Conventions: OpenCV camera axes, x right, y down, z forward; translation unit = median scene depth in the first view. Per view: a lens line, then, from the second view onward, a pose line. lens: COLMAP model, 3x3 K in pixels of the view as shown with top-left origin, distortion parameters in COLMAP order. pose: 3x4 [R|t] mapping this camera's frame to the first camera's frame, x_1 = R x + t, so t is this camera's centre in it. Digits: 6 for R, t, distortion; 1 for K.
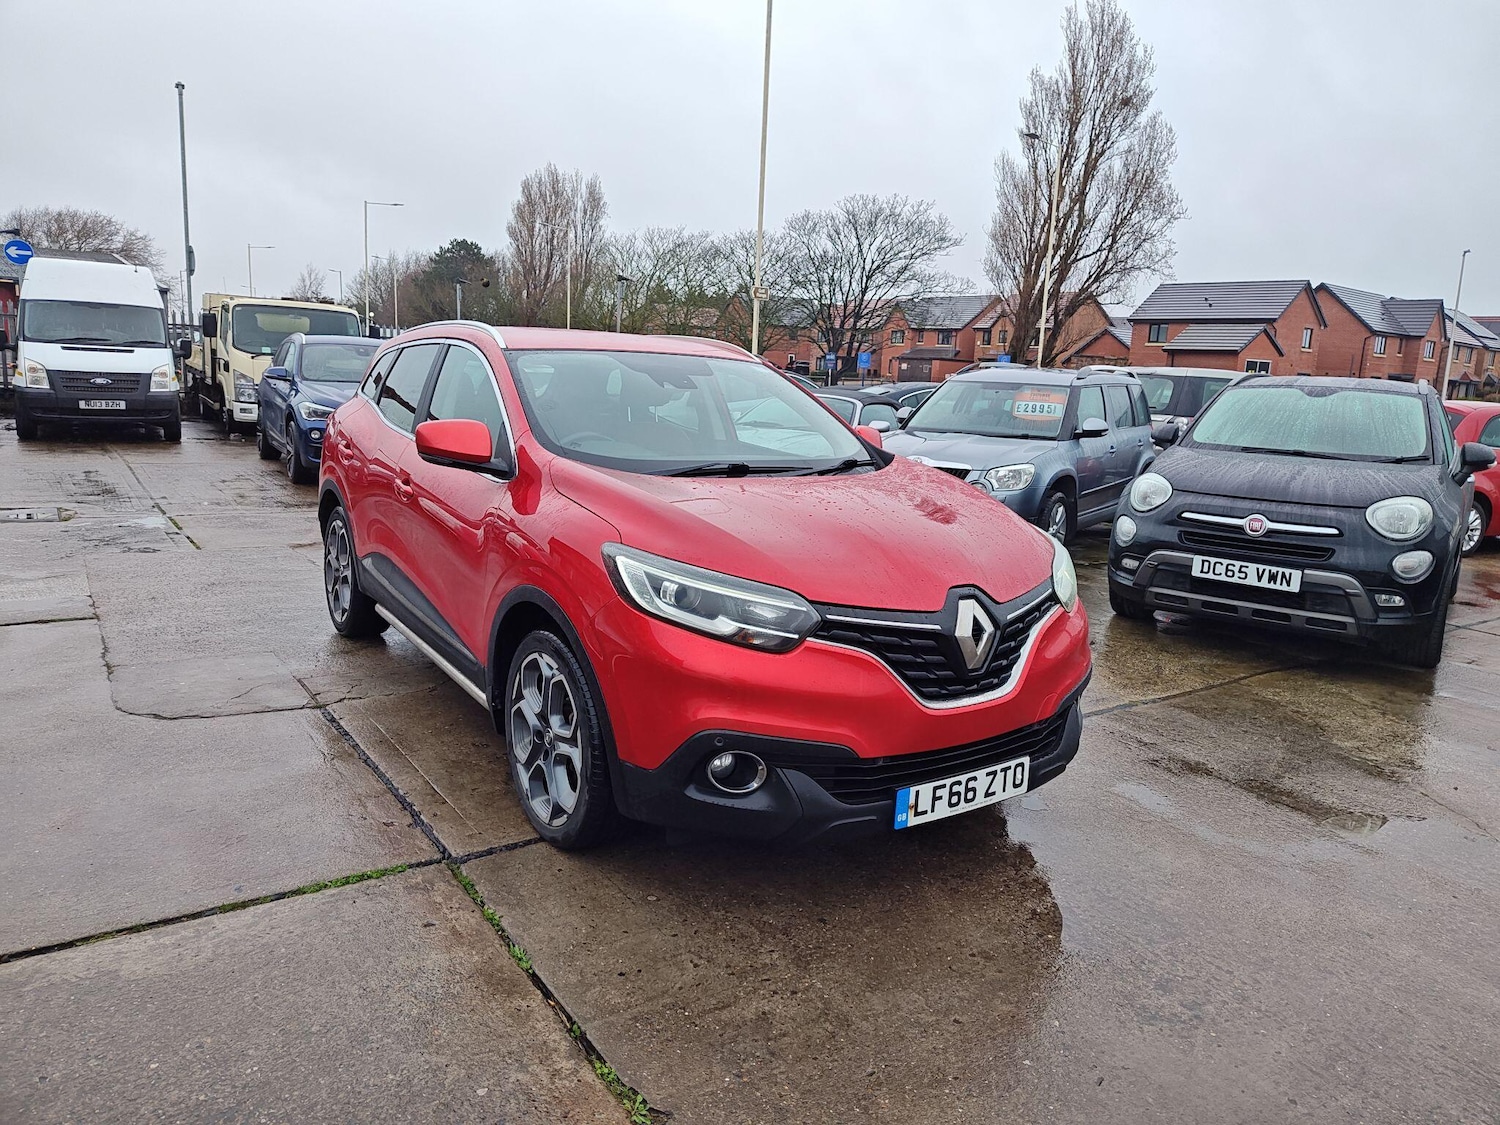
lens RADIAL K [[1030.1, 0, 784.7], [0, 1030.1, 540.4], [0, 0, 1]] dist [0.086114, -0.103781]
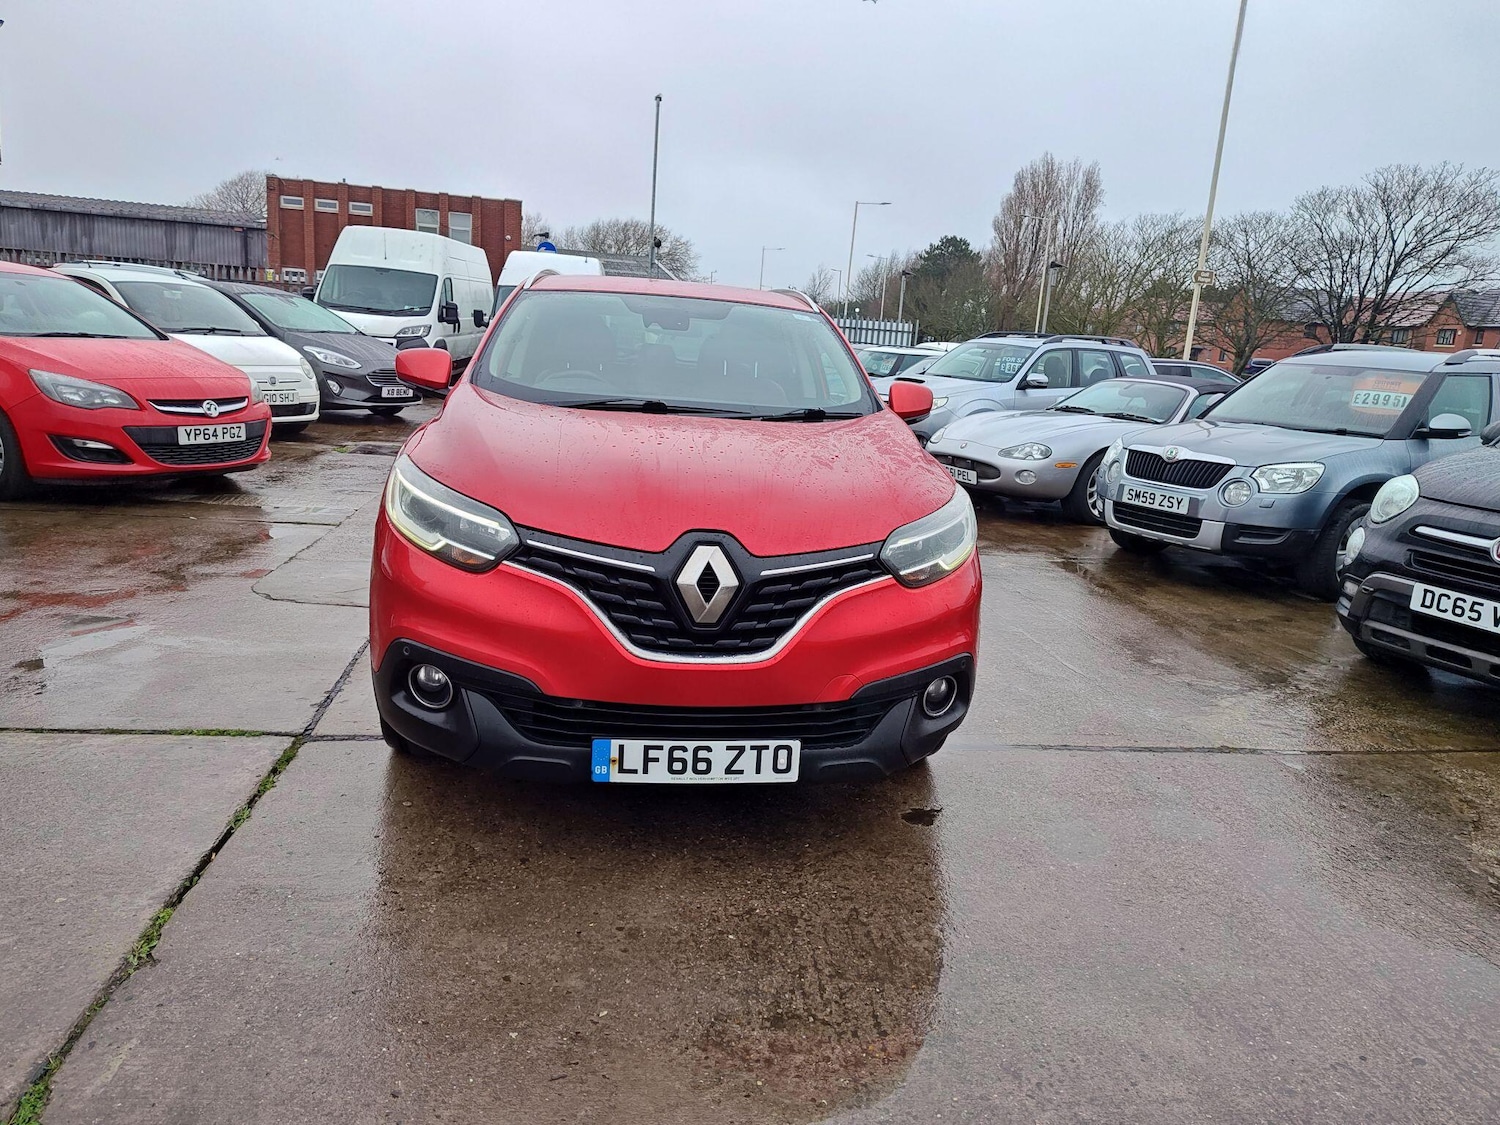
lens RADIAL K [[1048.7, 0, 750.0], [0, 1048.7, 562.5], [0, 0, 1]] dist [0.055070, -0.067781]
pose [[0.894266, 0.108874, -0.434092, 0.302936], [-0.099572, 0.994049, 0.044190, 0.014362], [0.436319, 0.003706, 0.899784, 0.105868]]
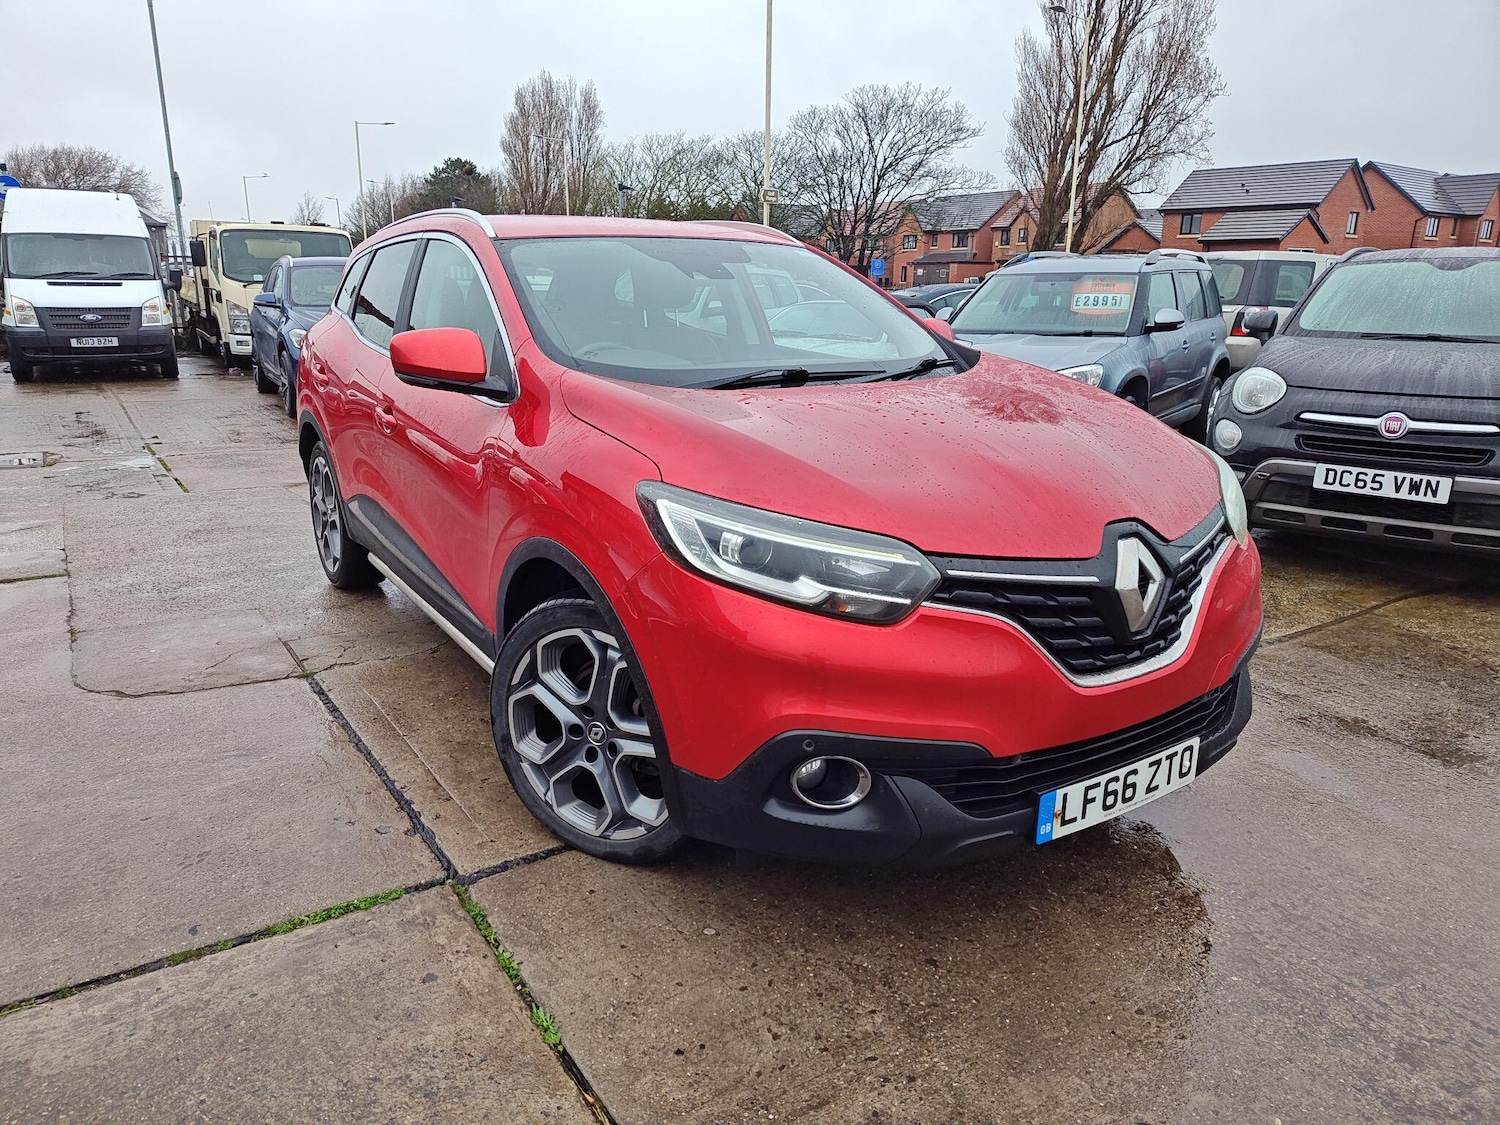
lens RADIAL K [[1048.7, 0, 750.0], [0, 1048.7, 562.5], [0, 0, 1]] dist [0.055070, -0.067781]
pose [[0.998354, -0.029127, -0.049398, -0.025270], [0.033769, 0.994818, 0.095899, -0.003935], [0.046349, -0.097409, 0.994165, 0.120703]]
